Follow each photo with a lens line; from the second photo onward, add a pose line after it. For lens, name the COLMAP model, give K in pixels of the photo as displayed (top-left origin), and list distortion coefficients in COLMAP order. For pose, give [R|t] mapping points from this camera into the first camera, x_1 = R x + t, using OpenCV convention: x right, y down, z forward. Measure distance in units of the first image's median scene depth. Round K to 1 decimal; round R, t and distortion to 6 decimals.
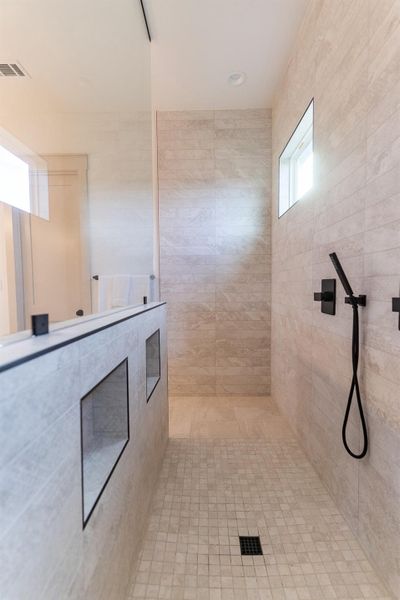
lens RADIAL K [[291.9, 0, 191.0], [0, 291.9, 300.8], [0, 0, 1]] dist [0.002760, -0.001963]
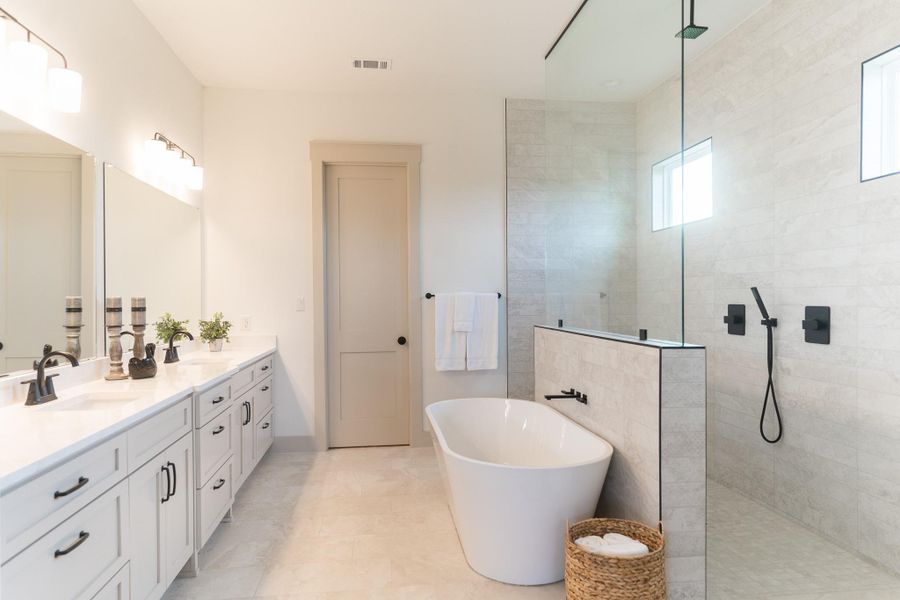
lens RADIAL K [[573.3, 0, 435.2], [0, 573.3, 300.8], [0, 0, 1]] dist [-0.006989, 0.008131]
pose [[0.990588, 0.003070, 0.136846, -0.598103], [0.003231, 0.998945, -0.045804, 0.006658], [-0.136843, 0.045815, 0.989533, -0.632845]]
